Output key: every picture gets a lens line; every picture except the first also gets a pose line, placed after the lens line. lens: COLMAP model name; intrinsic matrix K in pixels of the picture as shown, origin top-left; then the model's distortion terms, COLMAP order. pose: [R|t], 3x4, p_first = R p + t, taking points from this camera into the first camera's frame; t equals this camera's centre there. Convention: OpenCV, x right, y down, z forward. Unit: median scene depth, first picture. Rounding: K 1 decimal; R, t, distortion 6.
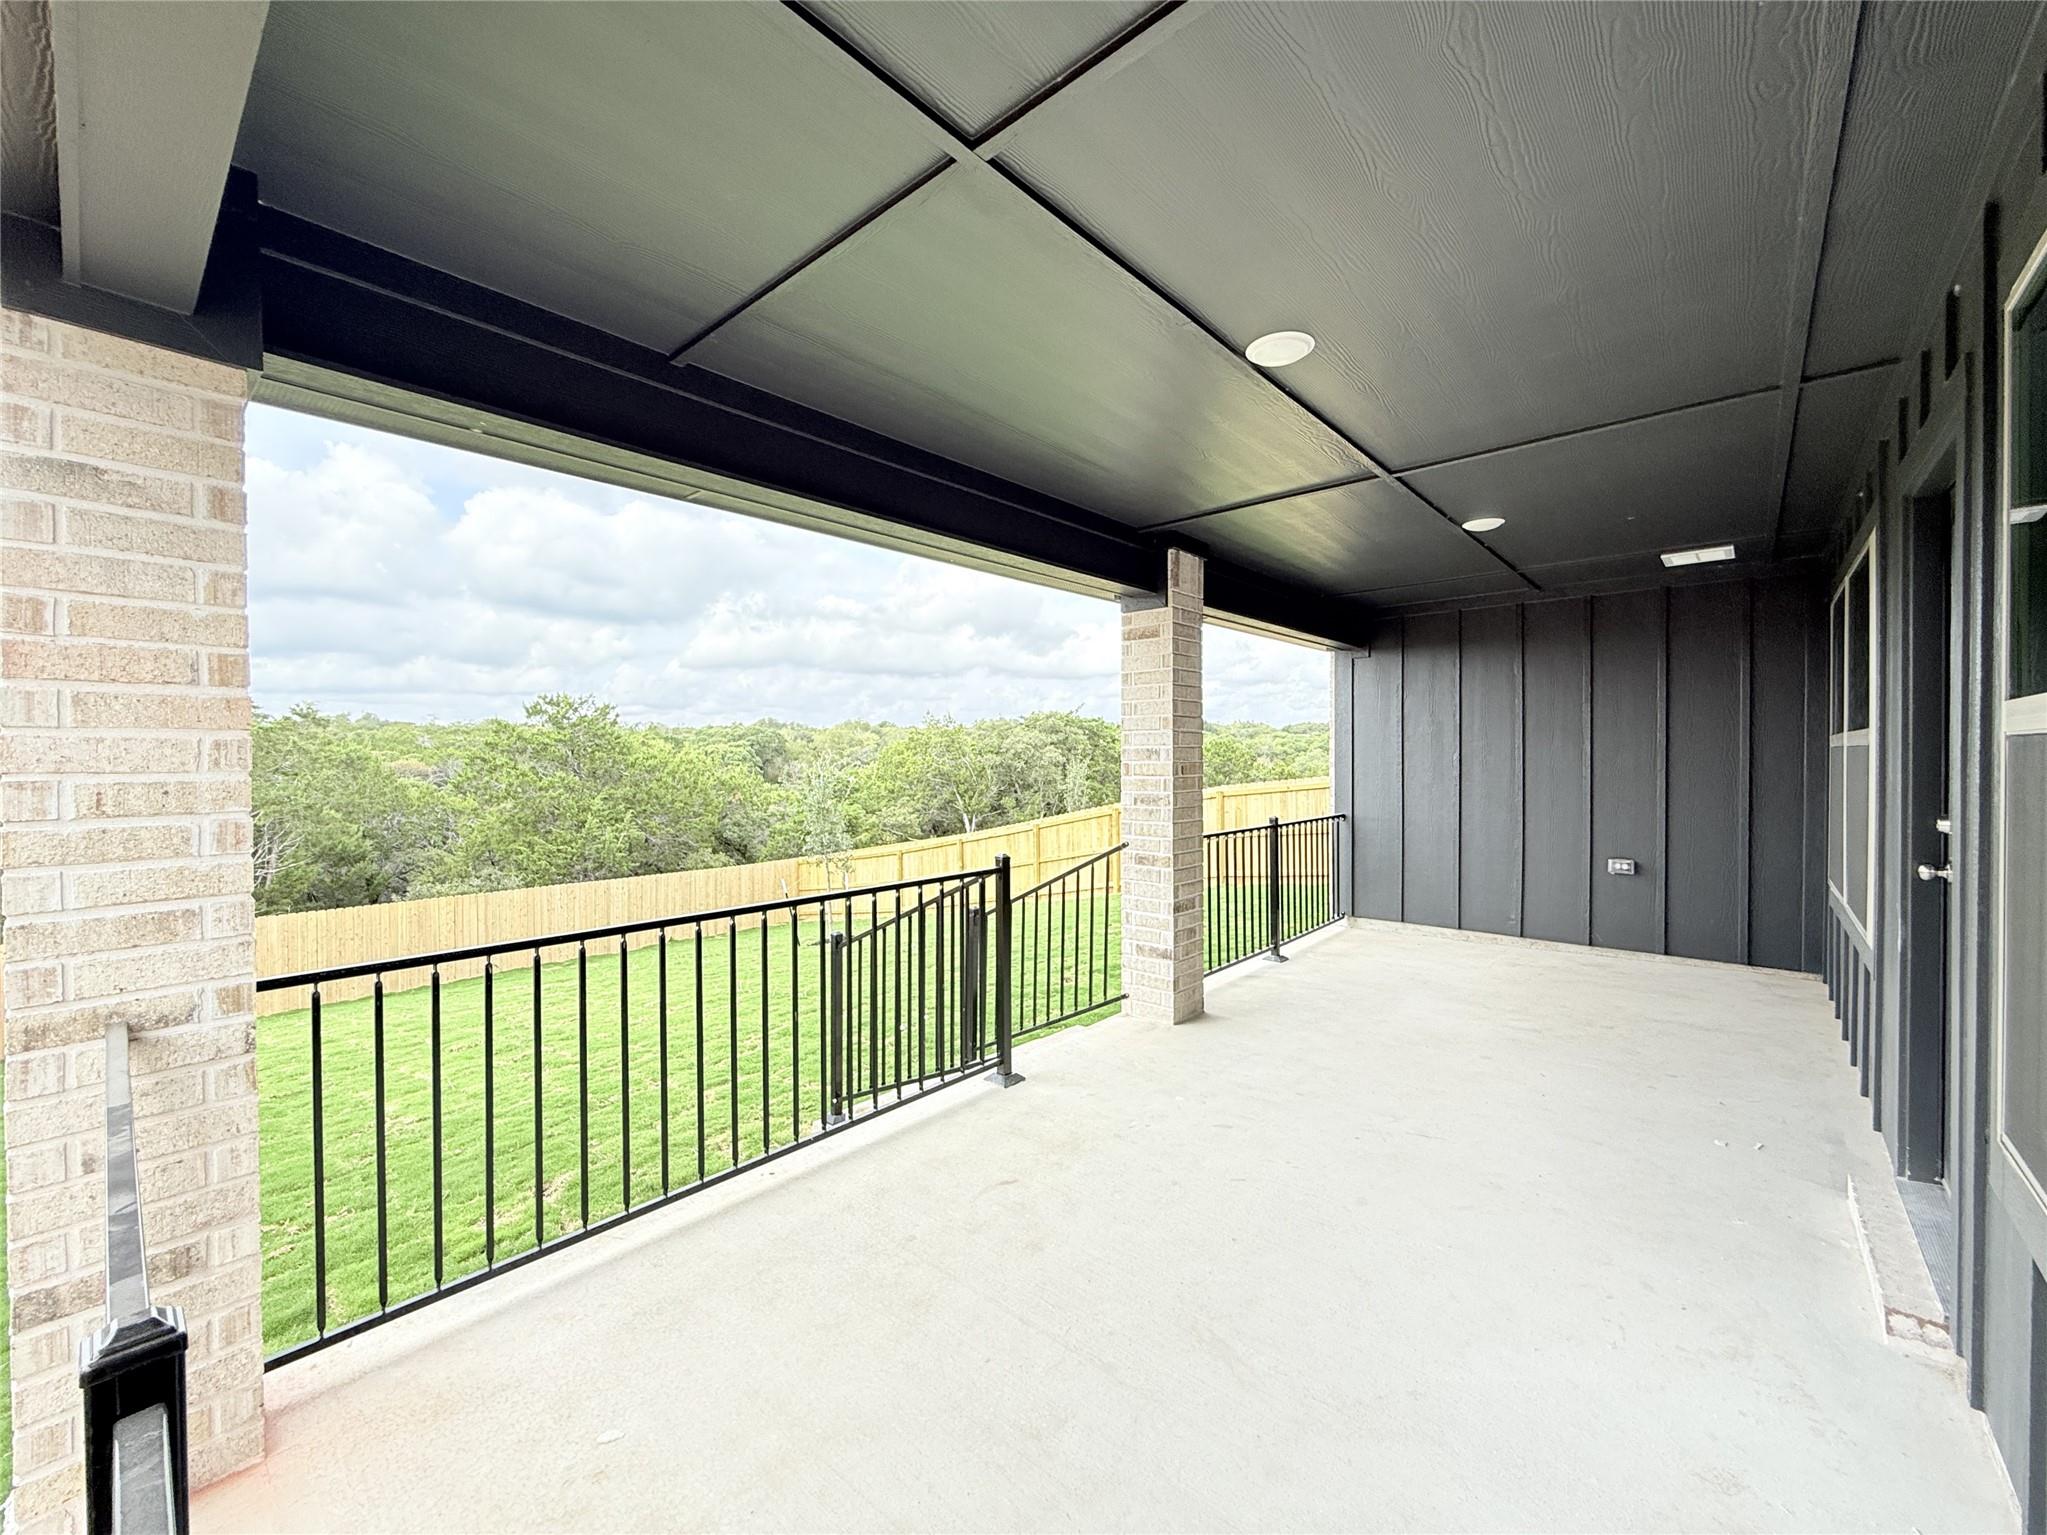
lens RADIAL K [[872.6, 0, 1018.6], [0, 872.6, 764.6], [0, 0, 1]] dist [0.001204, -0.000325]
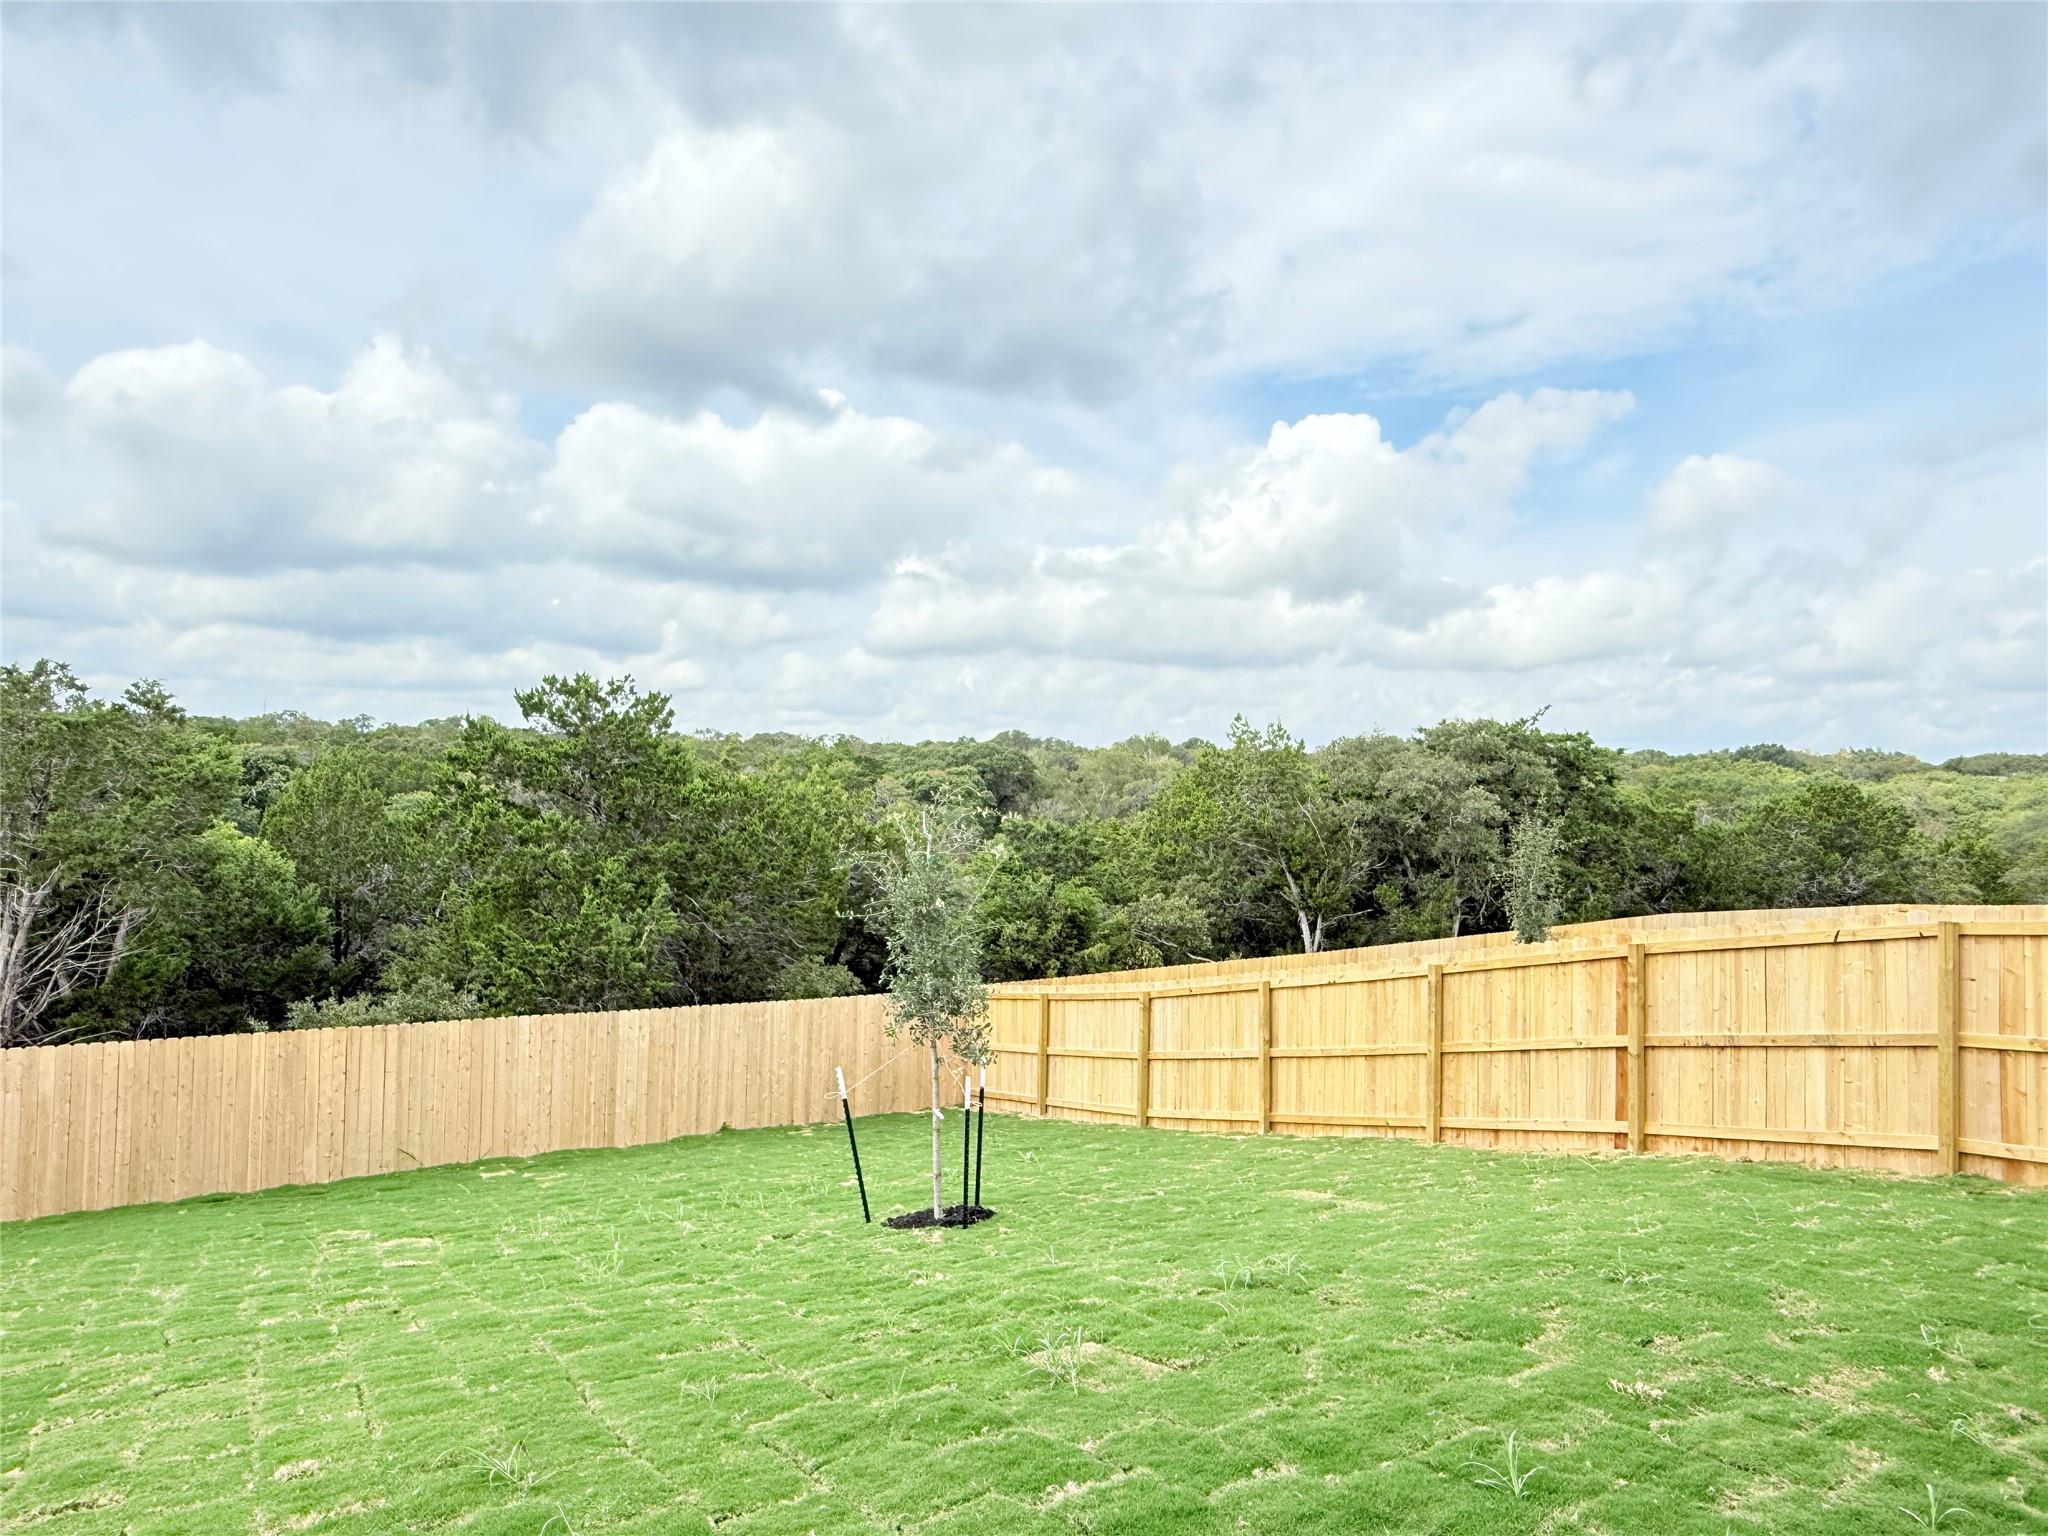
lens RADIAL K [[1324.3, 0, 1018.1], [0, 1324.3, 773.1], [0, 0, 1]] dist [0.001751, 0.000792]
pose [[0.955331, 0.022604, -0.294672, 0.008744], [-0.030238, 0.999314, -0.021377, -0.005043], [0.293987, 0.029332, 0.955359, 0.201542]]
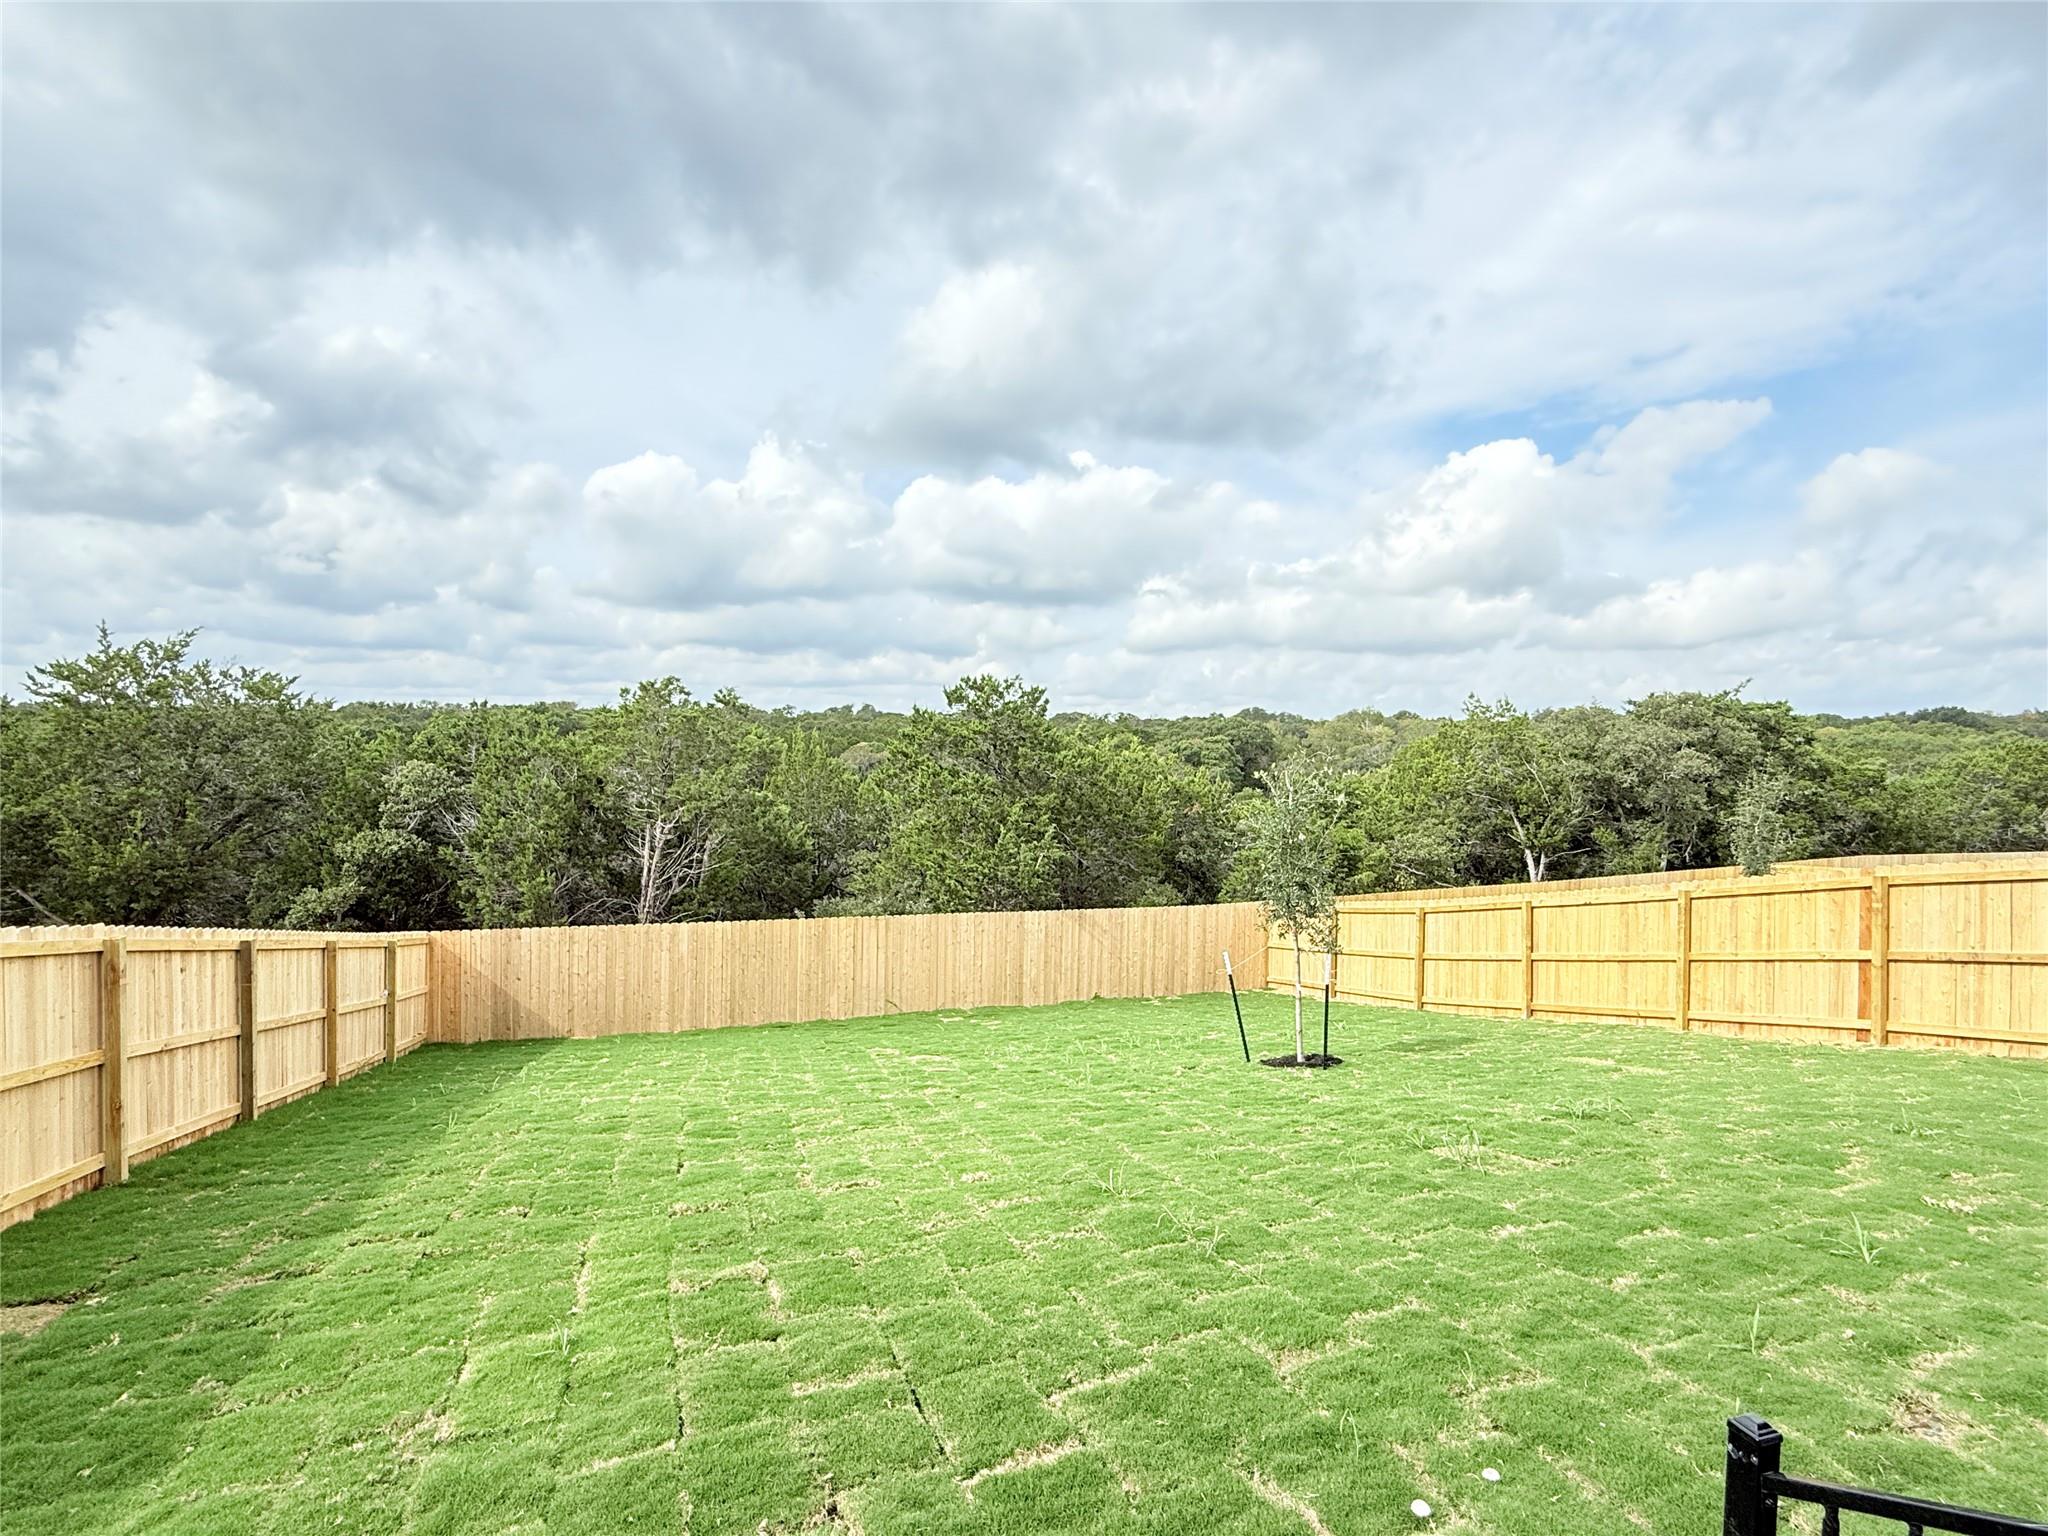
lens RADIAL K [[1009.3, 0, 1001.1], [0, 1009.3, 742.1], [0, 0, 1]] dist [0.002331, -0.000232]
pose [[0.864043, 0.012393, -0.503265, -0.023815], [-0.023105, 0.999620, -0.015054, -0.004236], [0.502887, 0.024635, 0.864001, 0.147601]]
